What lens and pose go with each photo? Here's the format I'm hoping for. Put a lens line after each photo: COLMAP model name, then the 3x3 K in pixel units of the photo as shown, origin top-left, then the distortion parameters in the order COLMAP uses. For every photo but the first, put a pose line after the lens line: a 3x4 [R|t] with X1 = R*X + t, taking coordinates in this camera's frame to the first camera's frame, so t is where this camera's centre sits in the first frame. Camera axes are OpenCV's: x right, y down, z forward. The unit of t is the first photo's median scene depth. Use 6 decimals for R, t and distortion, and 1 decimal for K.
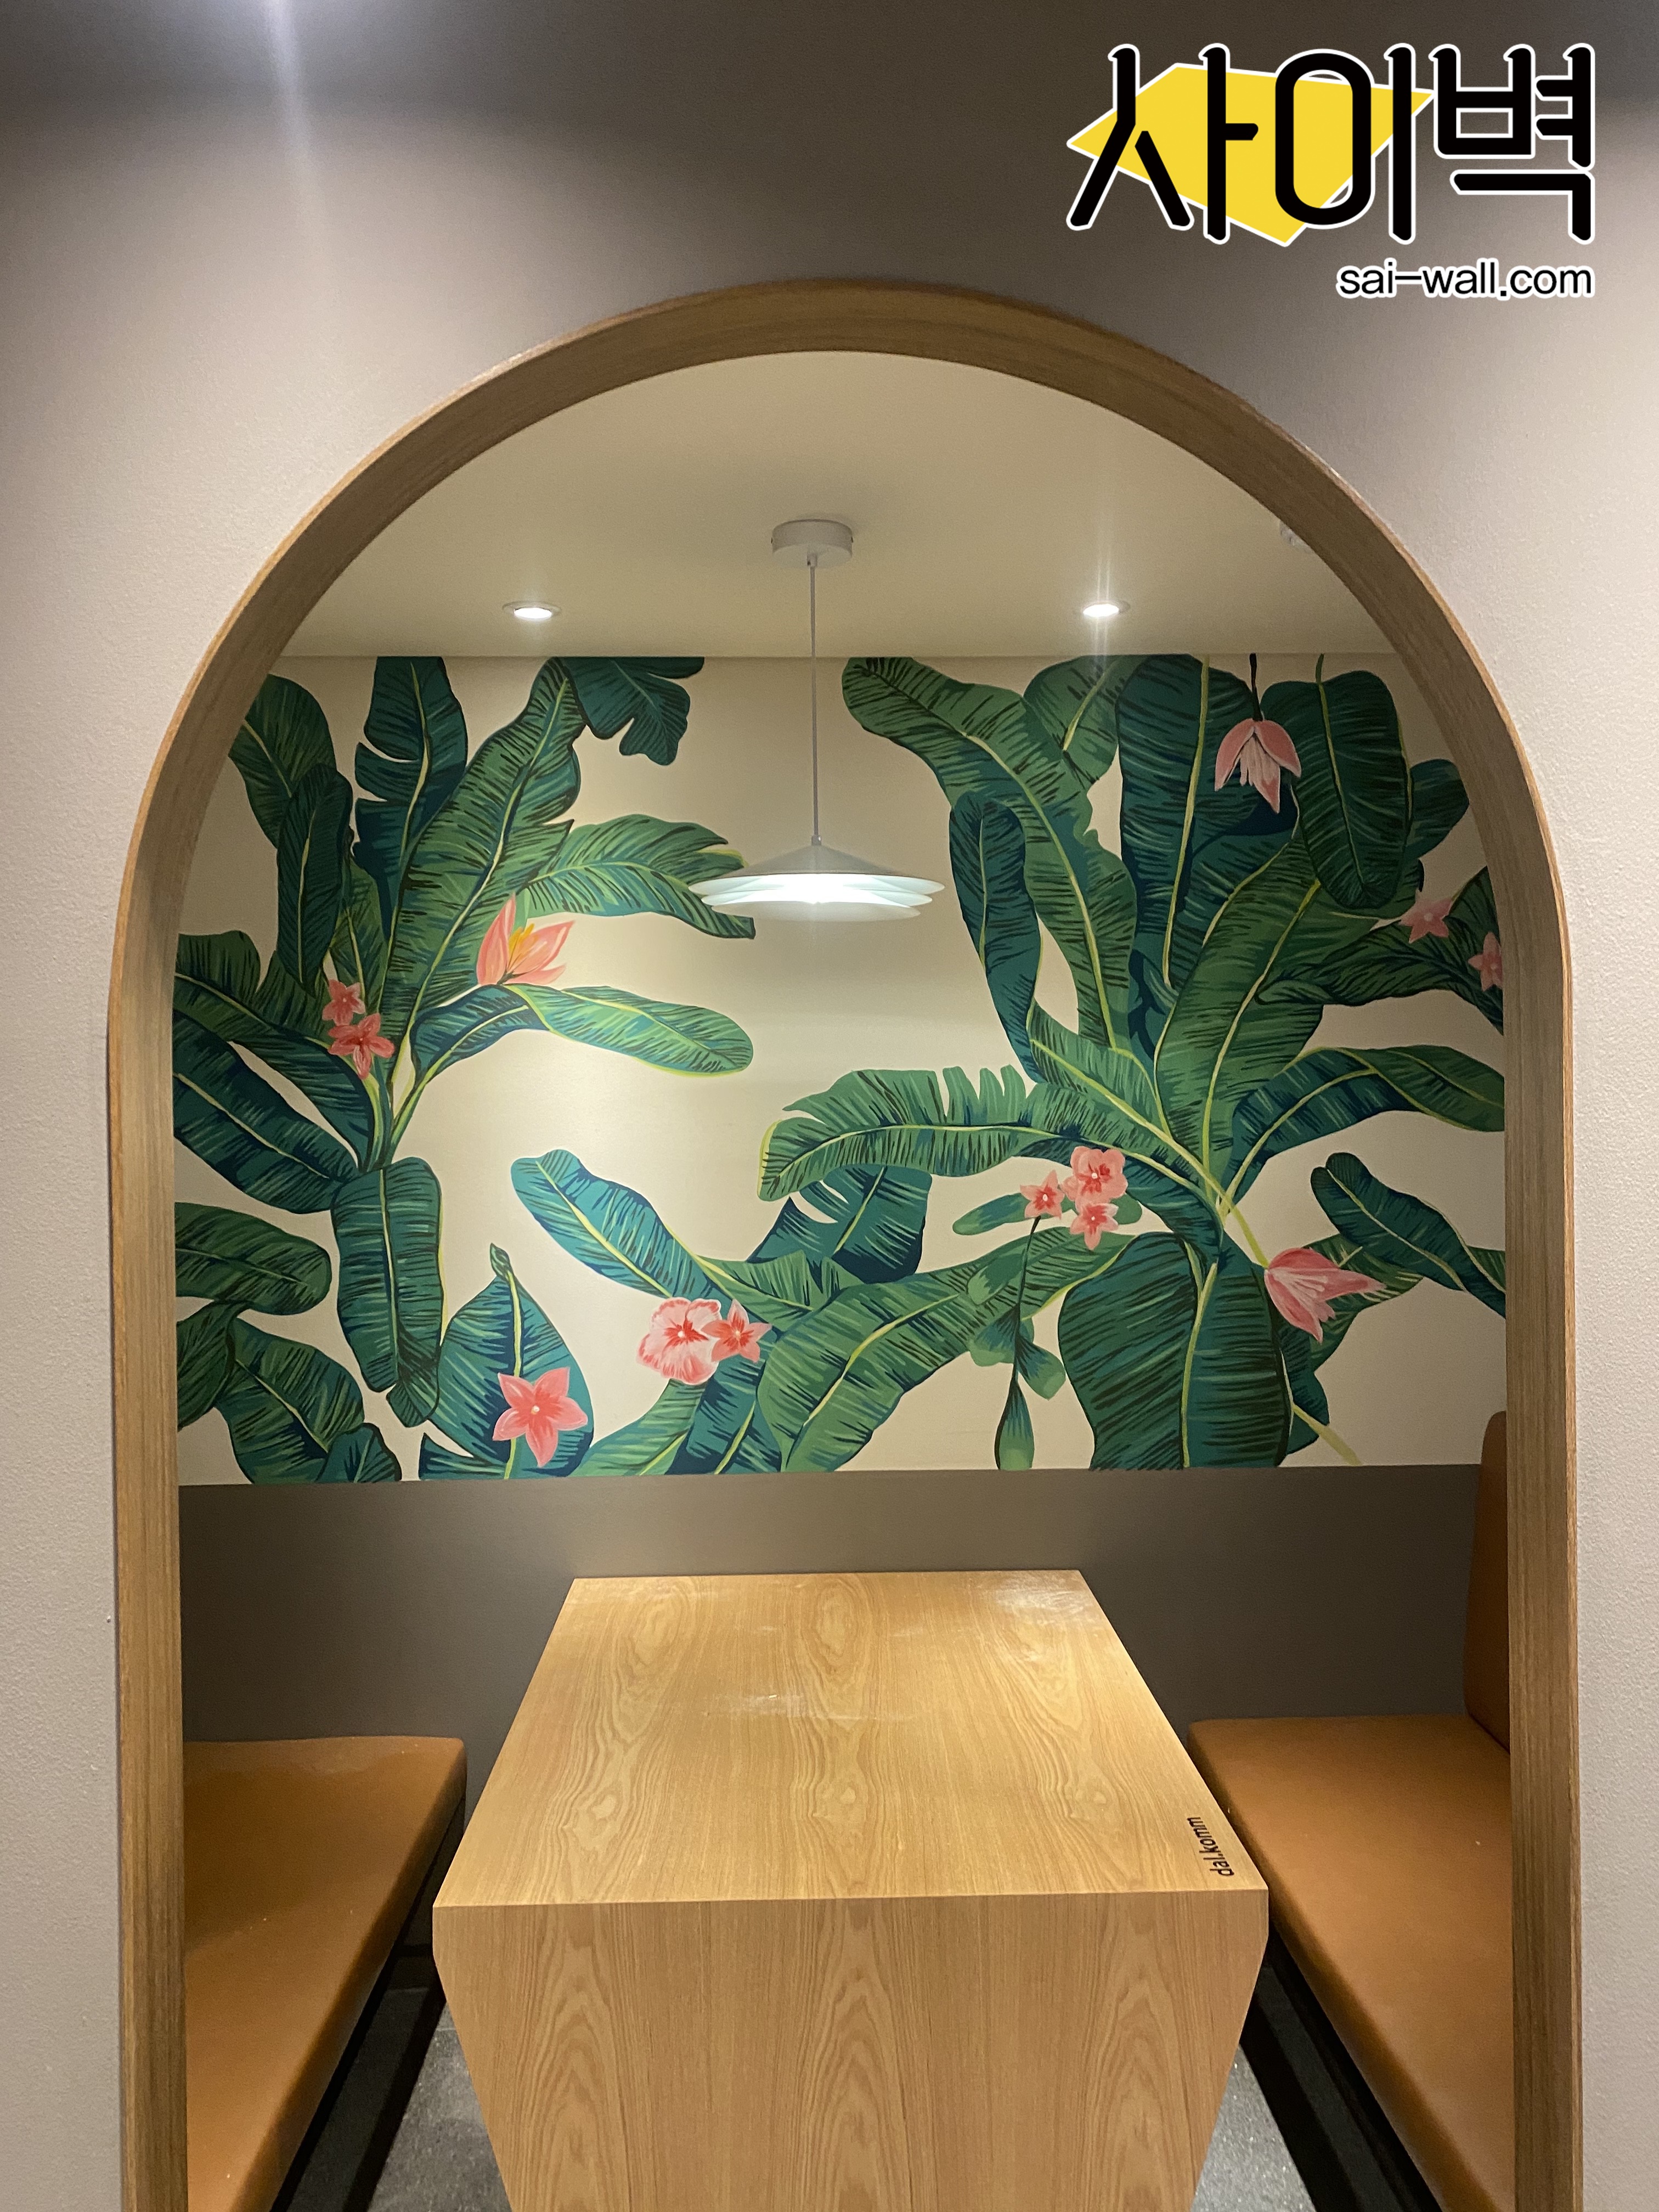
lens RADIAL K [[1718.3, 0, 851.5], [0, 1718.3, 1106.2], [0, 0, 1]] dist [0.088798, -0.172789]
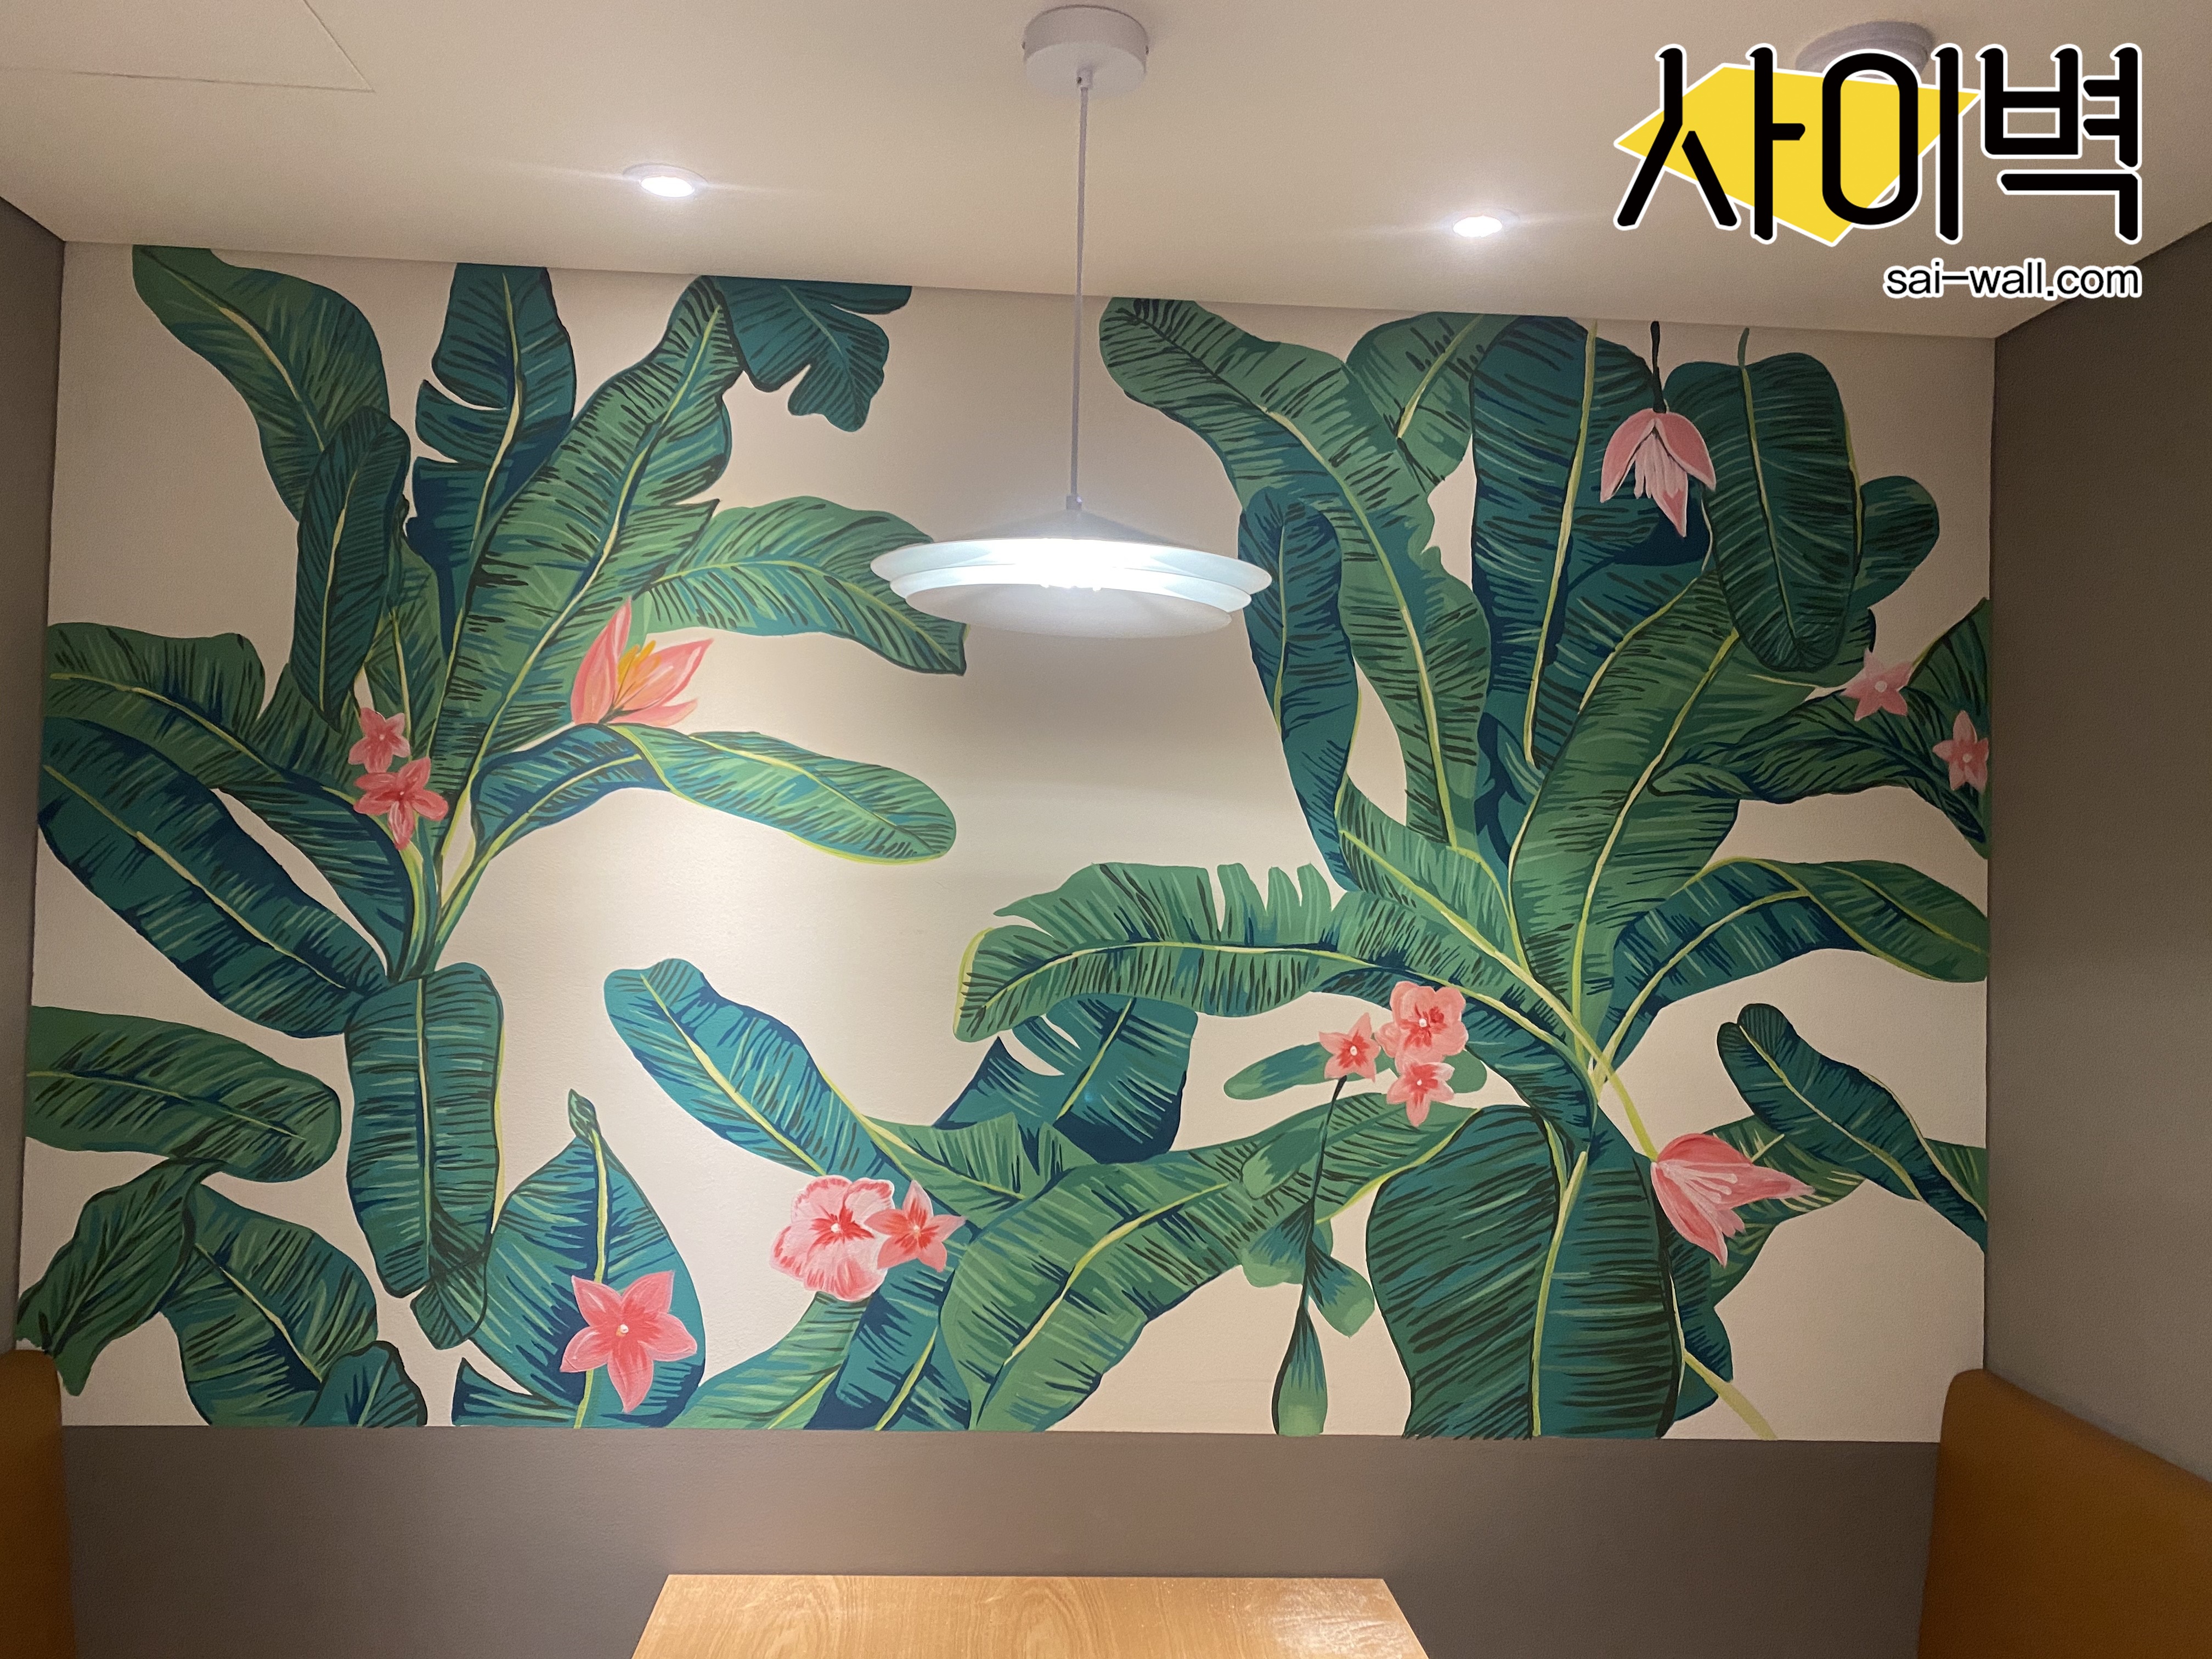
lens RADIAL K [[1718.3, 0, 1092.6], [0, 1718.3, 815.3], [0, 0, 1]] dist [0.088798, -0.172789]
pose [[0.998868, 0.039811, 0.026023, -0.019223], [-0.038525, 0.998095, -0.048184, -0.006096], [-0.027892, 0.047127, 0.998499, 0.280254]]
